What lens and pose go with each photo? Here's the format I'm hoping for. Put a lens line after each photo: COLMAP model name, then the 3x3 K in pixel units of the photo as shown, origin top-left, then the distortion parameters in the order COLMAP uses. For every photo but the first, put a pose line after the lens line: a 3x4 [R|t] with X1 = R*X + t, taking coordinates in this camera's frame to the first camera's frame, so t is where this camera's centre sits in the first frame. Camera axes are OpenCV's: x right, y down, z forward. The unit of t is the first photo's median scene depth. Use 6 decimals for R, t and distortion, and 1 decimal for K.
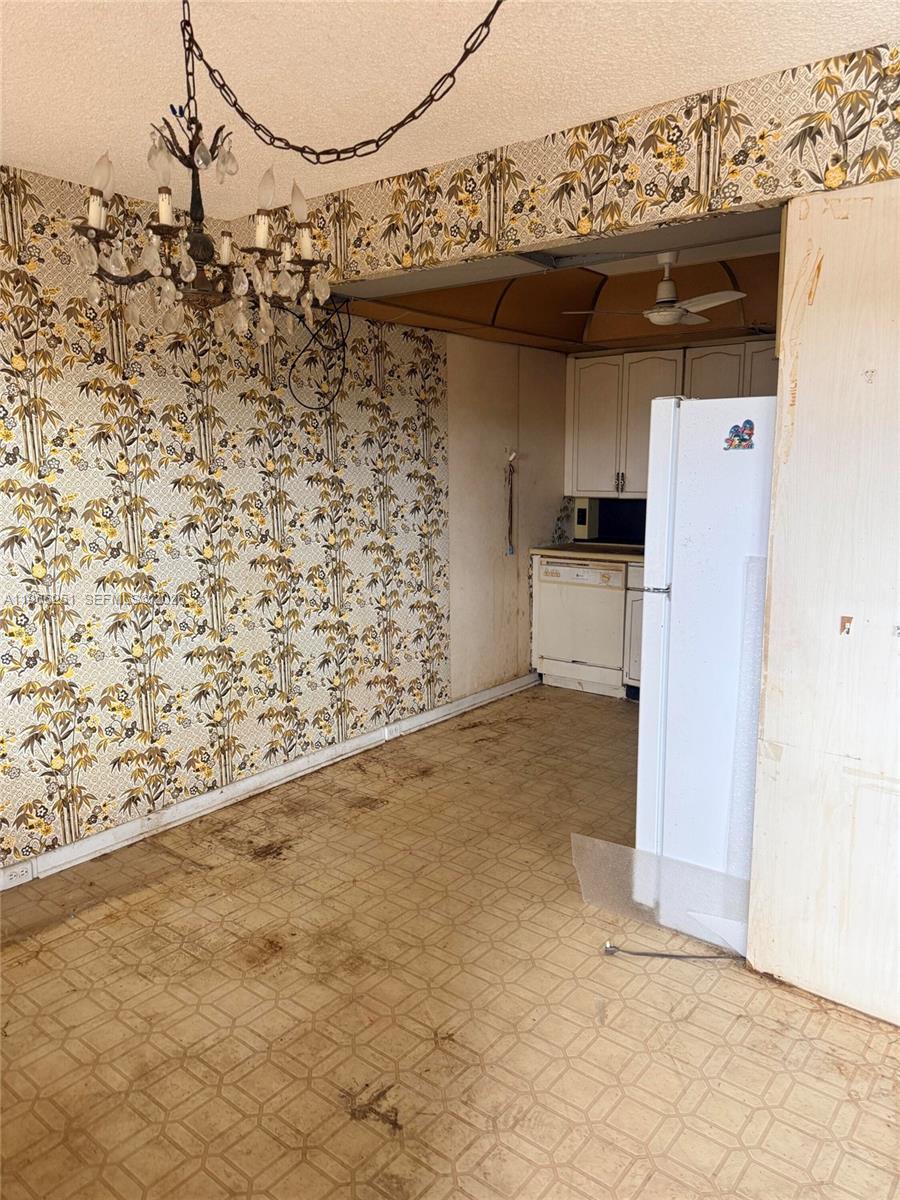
lens RADIAL K [[838.5, 0, 450.0], [0, 838.5, 600.0], [0, 0, 1]] dist [0.120769, -0.209920]
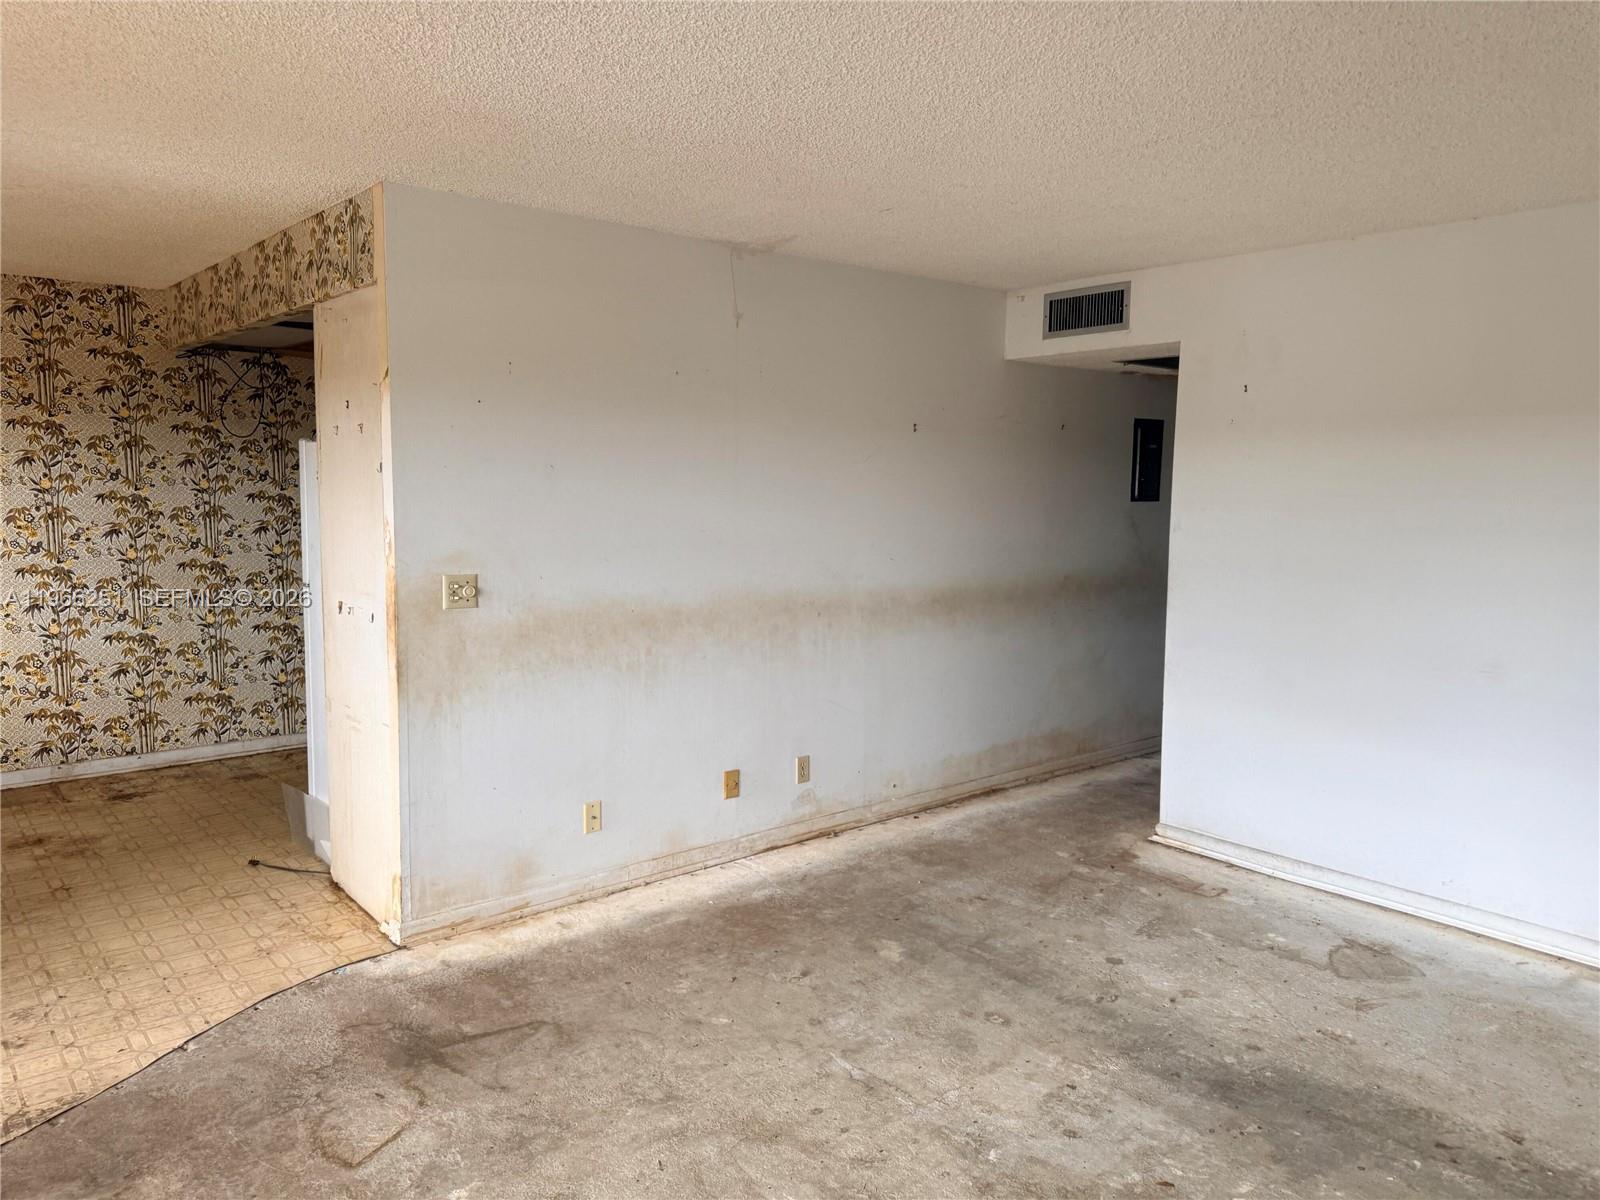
lens RADIAL K [[1135.5, 0, 796.2], [0, 1135.5, 588.9], [0, 0, 1]] dist [0.039411, -0.042331]
pose [[0.978901, 0.036335, -0.201077, 1.022282], [-0.050596, 0.996520, -0.066240, 0.056301], [0.197971, 0.075016, 0.977333, -0.429633]]
